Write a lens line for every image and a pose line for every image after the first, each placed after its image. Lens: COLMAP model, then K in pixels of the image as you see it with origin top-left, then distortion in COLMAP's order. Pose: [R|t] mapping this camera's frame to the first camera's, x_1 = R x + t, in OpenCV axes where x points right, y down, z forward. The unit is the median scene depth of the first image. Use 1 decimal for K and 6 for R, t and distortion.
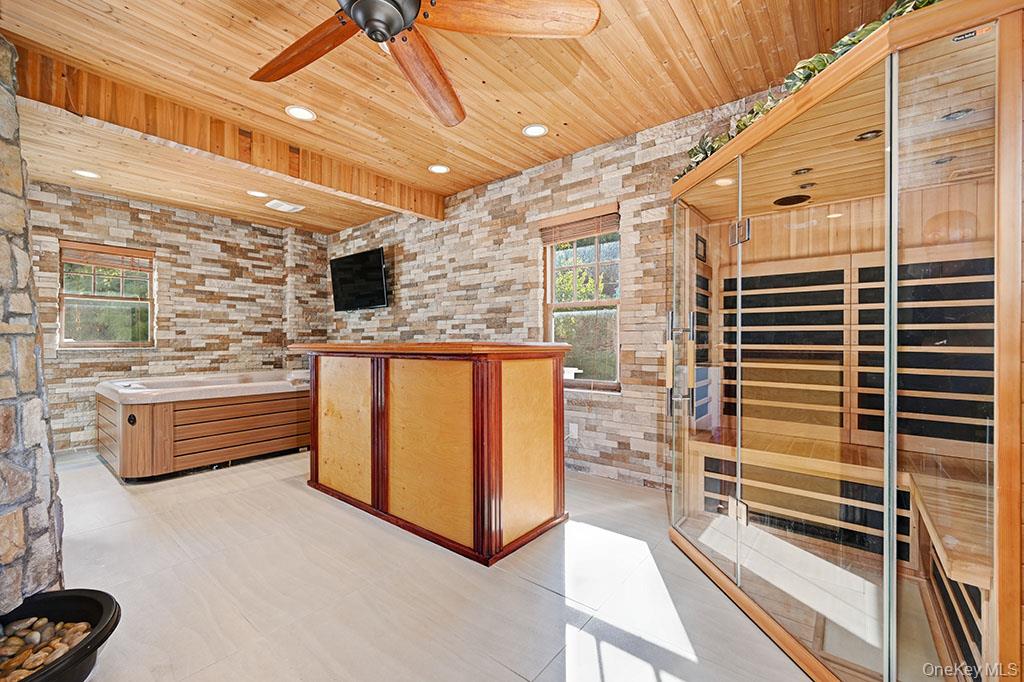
lens RADIAL K [[417.5, 0, 513.7], [0, 417.5, 336.9], [0, 0, 1]] dist [-0.000287, 0.000174]
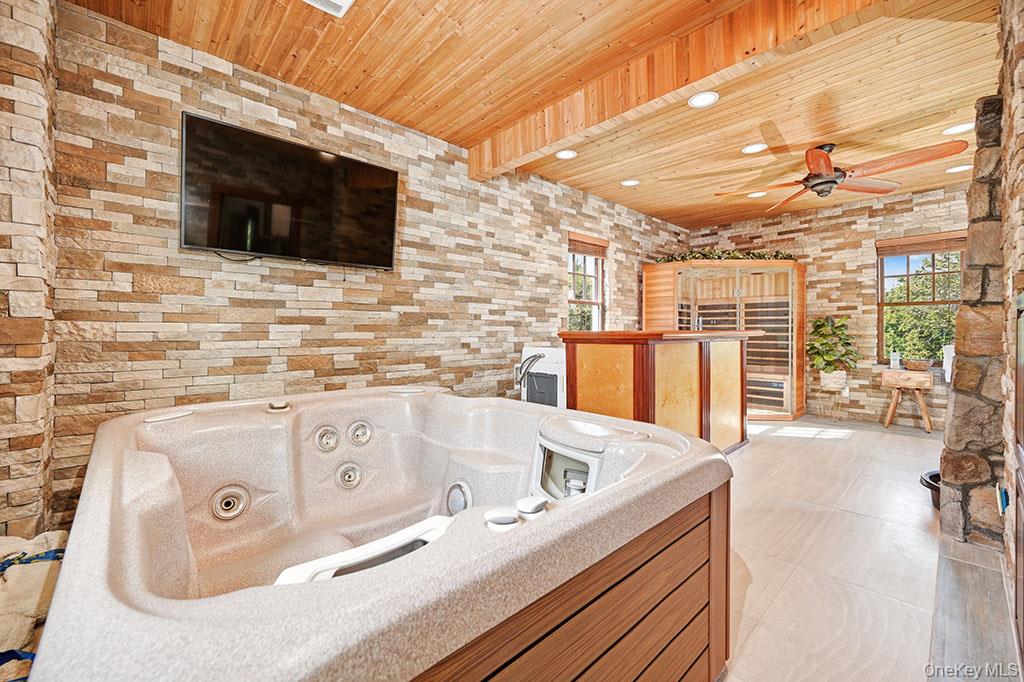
lens RADIAL K [[417.5, 0, 515.6], [0, 417.5, 334.5], [0, 0, 1]] dist [-0.000287, 0.000174]
pose [[0.134264, -0.000643, 0.990945, -0.992213], [-0.006571, 0.999977, 0.001540, 0.020503], [-0.990924, -0.006719, 0.134256, 0.831500]]
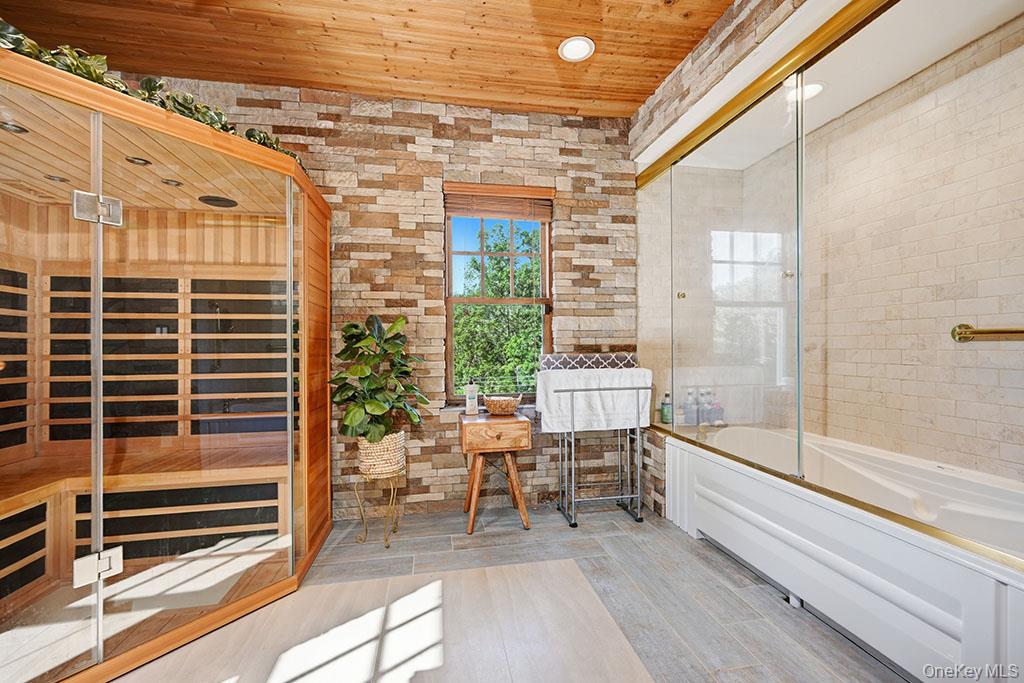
lens RADIAL K [[417.5, 0, 511.0], [0, 417.5, 339.7], [0, 0, 1]] dist [-0.000287, 0.000174]
pose [[-0.760432, 0.012746, 0.649293, -0.588295], [0.005960, 0.999902, -0.012648, 0.011941], [-0.649390, -0.005749, -0.760433, 0.618720]]
